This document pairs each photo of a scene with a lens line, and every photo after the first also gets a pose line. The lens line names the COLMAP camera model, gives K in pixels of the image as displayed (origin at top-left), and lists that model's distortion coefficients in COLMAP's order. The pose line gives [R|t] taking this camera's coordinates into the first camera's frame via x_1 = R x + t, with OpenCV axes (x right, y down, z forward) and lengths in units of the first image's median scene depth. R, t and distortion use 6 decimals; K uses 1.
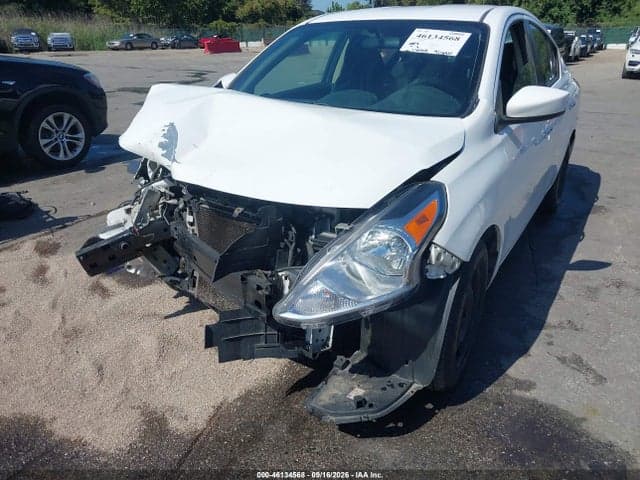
lens RADIAL K [[510.6, 0, 315.3], [0, 510.6, 241.9], [0, 0, 1]] dist [0.007695, -0.006904]
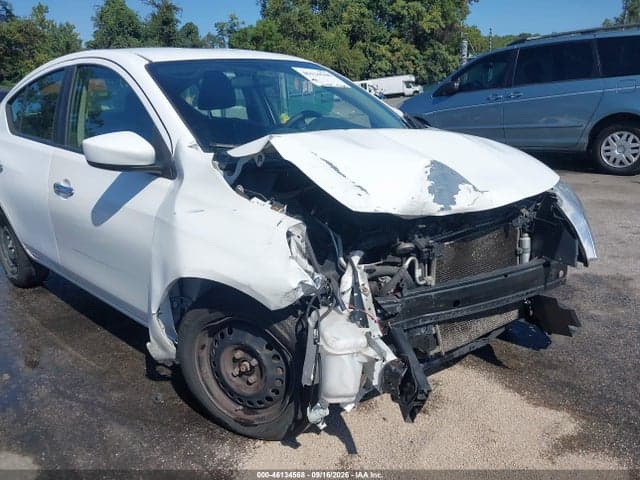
lens RADIAL K [[510.6, 0, 324.5], [0, 510.6, 237.3], [0, 0, 1]] dist [0.007695, -0.006904]
pose [[0.205760, -0.286335, 0.935775, -0.936122], [0.401237, 0.896849, 0.186200, -0.284511], [-0.892565, 0.337155, 0.299424, 0.776415]]
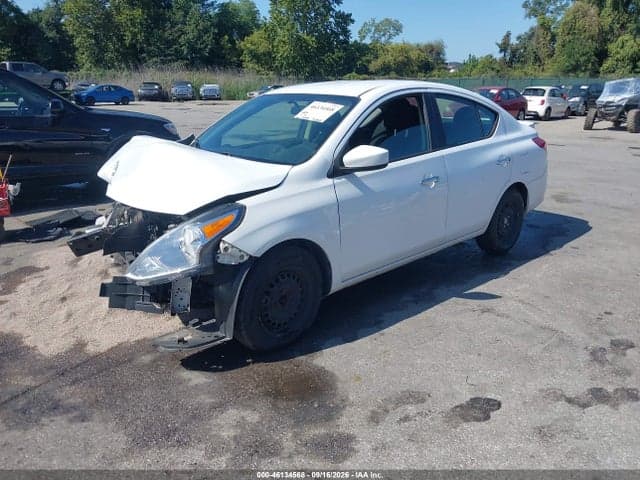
lens RADIAL K [[510.6, 0, 316.3], [0, 510.6, 241.5], [0, 0, 1]] dist [0.007695, -0.006904]
pose [[0.967369, 0.076548, -0.241530, 0.599207], [-0.097565, 0.992302, -0.076278, 0.065679], [0.233832, 0.097354, 0.967391, -0.312468]]
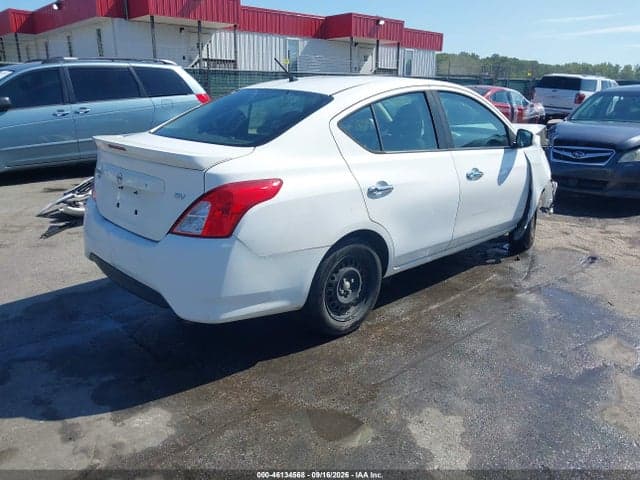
lens RADIAL K [[510.6, 0, 321.2], [0, 510.6, 226.4], [0, 0, 1]] dist [0.007695, -0.006904]
pose [[-0.967274, -0.079721, 0.240885, 0.013794], [0.082067, 0.800037, 0.594311, -1.225947], [-0.240096, 0.594631, -0.767312, 2.918214]]
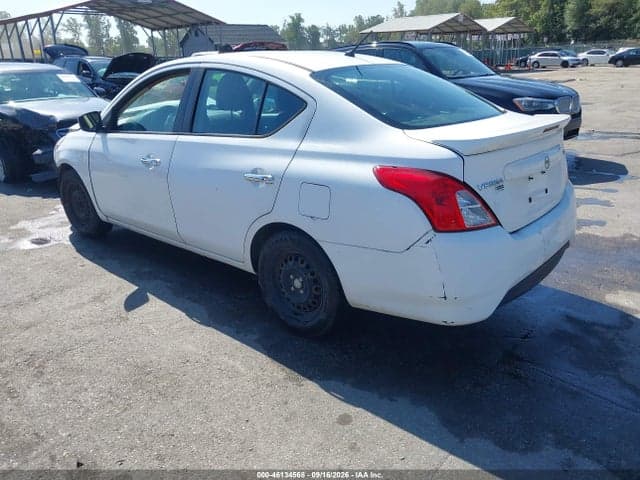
lens RADIAL K [[510.6, 0, 321.8], [0, 510.6, 238.8], [0, 0, 1]] dist [0.007695, -0.006904]
pose [[-0.177879, 0.329829, -0.927131, 1.866406], [-0.347784, 0.860283, 0.372773, -0.778494], [0.920546, 0.388750, -0.038317, 1.789546]]
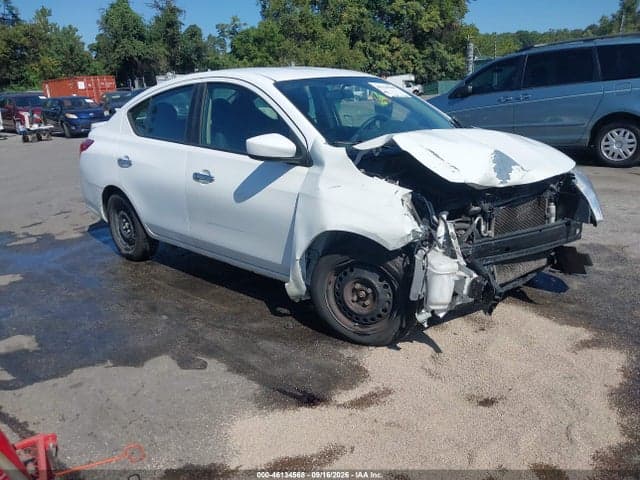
lens RADIAL K [[510.6, 0, 326.8], [0, 510.6, 241.1], [0, 0, 1]] dist [0.007695, -0.006904]
pose [[0.195938, -0.296120, 0.934837, -1.322307], [0.410508, 0.890533, 0.196046, -0.369669], [-0.890557, 0.345345, 0.296049, 0.879025]]
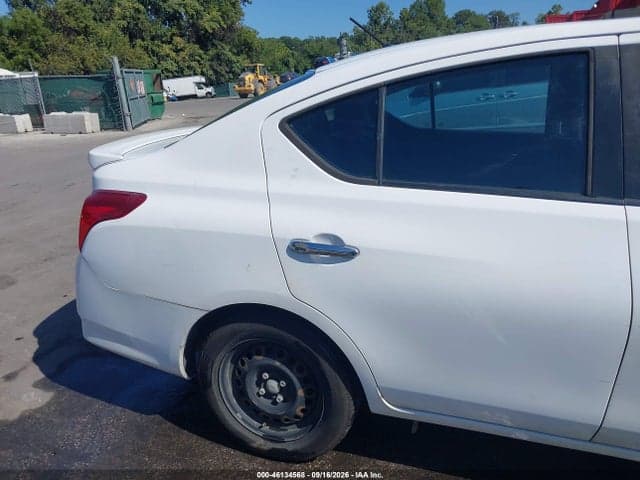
lens RADIAL K [[510.6, 0, 320.0], [0, 510.6, 240.4], [0, 0, 1]] dist [0.007695, -0.006904]
pose [[-0.213651, -0.289115, 0.933148, -0.431198], [0.404312, 0.843388, 0.353875, -0.788532], [-0.889317, 0.452889, -0.063298, 1.909437]]
